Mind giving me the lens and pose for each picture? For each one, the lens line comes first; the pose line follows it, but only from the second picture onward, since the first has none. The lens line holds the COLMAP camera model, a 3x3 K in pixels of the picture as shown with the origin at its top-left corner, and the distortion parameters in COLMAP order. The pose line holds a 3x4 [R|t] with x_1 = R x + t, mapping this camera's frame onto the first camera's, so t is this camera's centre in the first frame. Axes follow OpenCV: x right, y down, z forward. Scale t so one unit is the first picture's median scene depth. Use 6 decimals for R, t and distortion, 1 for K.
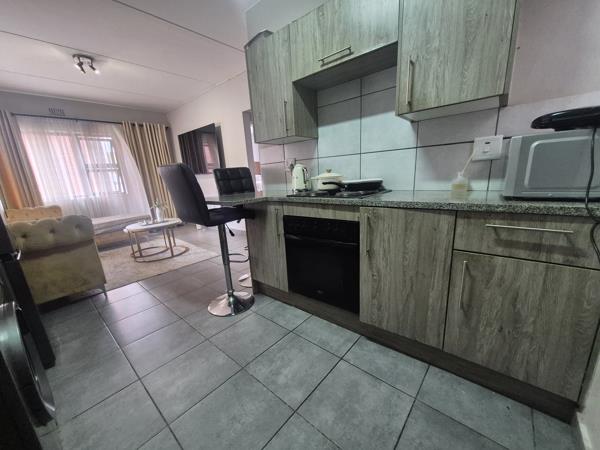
lens RADIAL K [[235.8, 0, 300.9], [0, 235.8, 231.5], [0, 0, 1]] dist [0.007139, -0.002484]
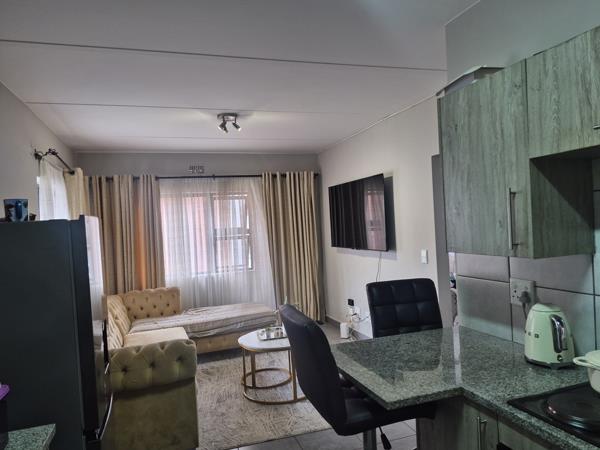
lens RADIAL K [[416.6, 0, 299.2], [0, 416.6, 227.9], [0, 0, 1]] dist [0.064296, -0.051153]
pose [[0.856647, 0.019109, -0.515548, 0.007833], [-0.119605, 0.979444, -0.162435, -0.242702], [0.501846, 0.200811, 0.841323, 0.038550]]
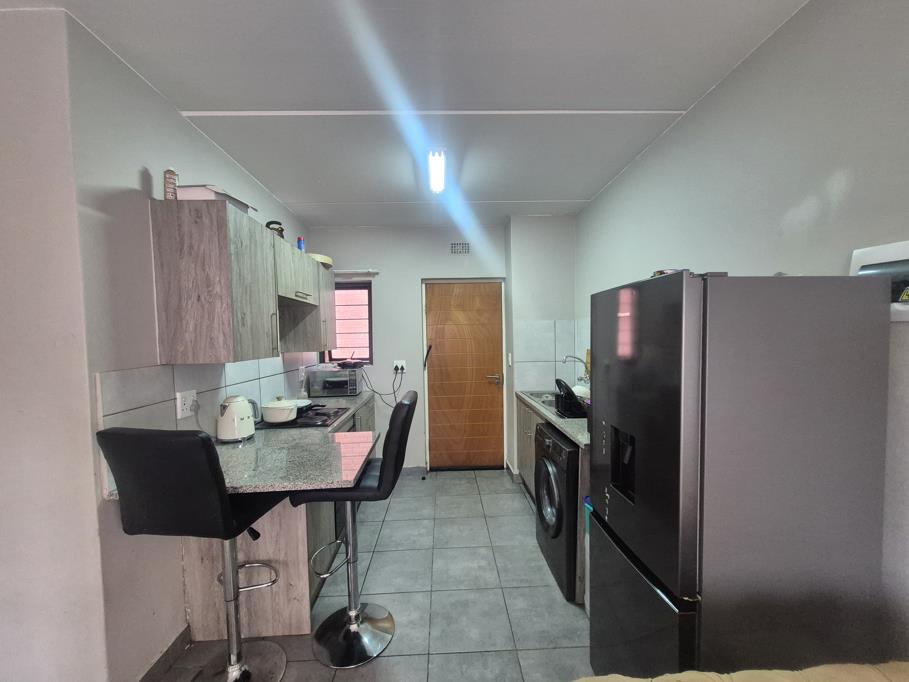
lens RADIAL K [[357.2, 0, 454.2], [0, 357.2, 349.6], [0, 0, 1]] dist [0.007139, -0.002484]
pose [[-0.676750, 0.044858, 0.734845, -1.104793], [0.235154, 0.959027, 0.158020, -0.423009], [-0.697648, 0.279741, -0.659570, 1.199202]]
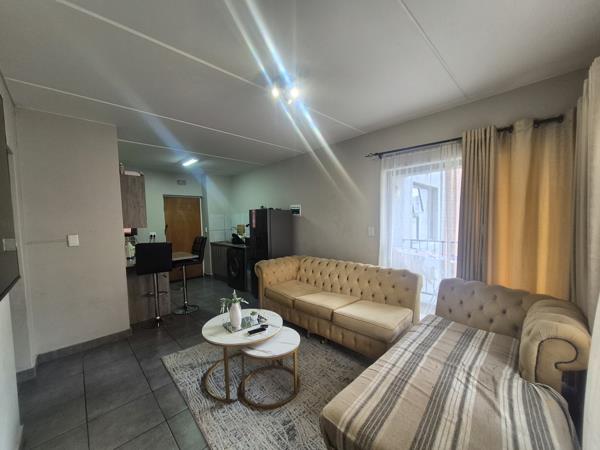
lens RADIAL K [[235.8, 0, 303.0], [0, 235.8, 230.2], [0, 0, 1]] dist [0.007139, -0.002484]
pose [[-0.993002, 0.078832, 0.087935, -1.412222], [0.100629, 0.954526, 0.280630, -0.718798], [-0.061813, 0.287515, -0.955779, 2.523213]]
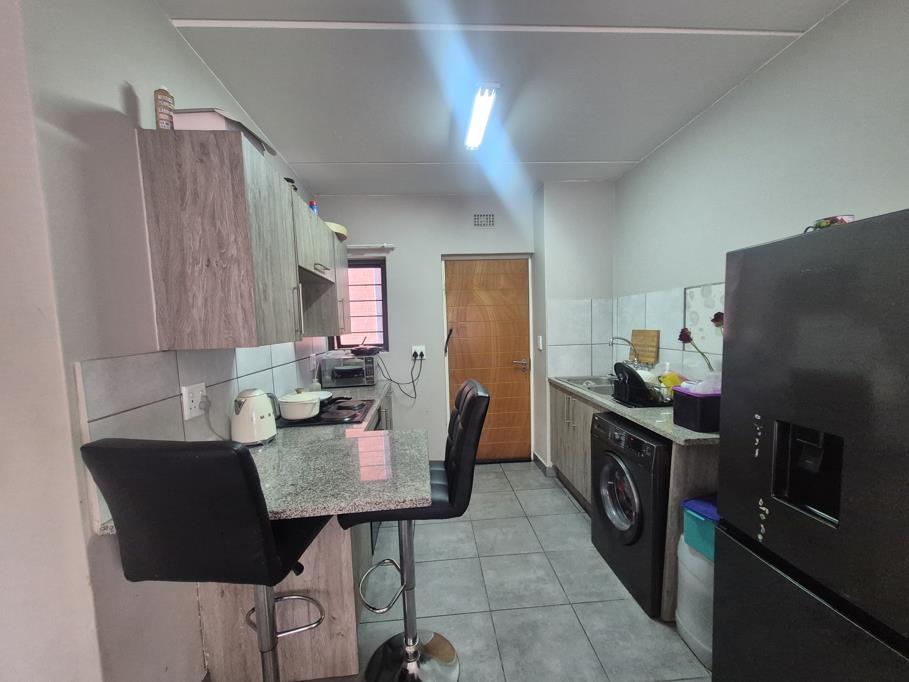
lens RADIAL K [[357.2, 0, 453.9], [0, 357.2, 350.1], [0, 0, 1]] dist [0.007139, -0.002484]
pose [[-0.701770, 0.027534, 0.711871, -0.867229], [0.241634, 0.949218, 0.201491, -0.422073], [-0.670173, 0.313412, -0.672786, 1.213614]]
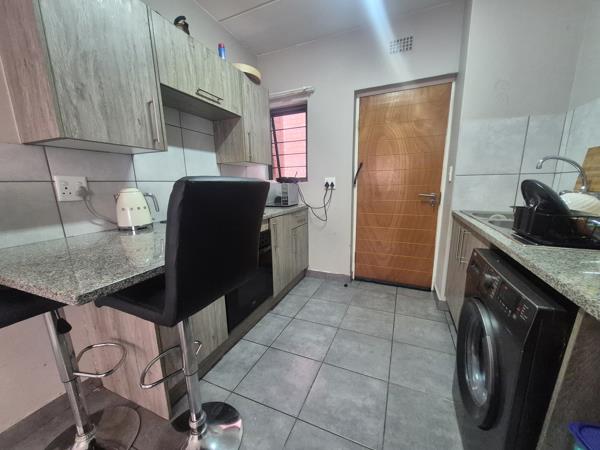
lens RADIAL K [[235.8, 0, 299.2], [0, 235.8, 231.1], [0, 0, 1]] dist [0.007139, -0.002484]
pose [[-0.289300, -0.126642, 0.948824, -0.792898], [0.266013, 0.941531, 0.206777, -0.185988], [-0.919534, 0.312221, -0.238697, 0.768985]]
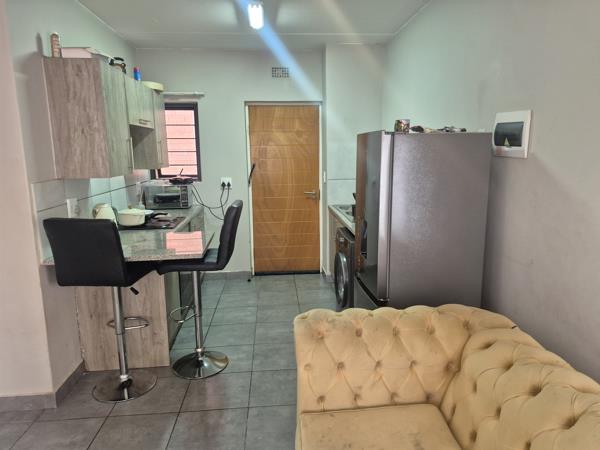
lens RADIAL K [[416.6, 0, 306.7], [0, 416.6, 217.3], [0, 0, 1]] dist [0.064296, -0.051153]
pose [[-0.712772, -0.046227, 0.699871, -1.549180], [0.221349, 0.932010, 0.286988, -0.511077], [-0.665553, 0.359472, -0.654078, 1.518776]]
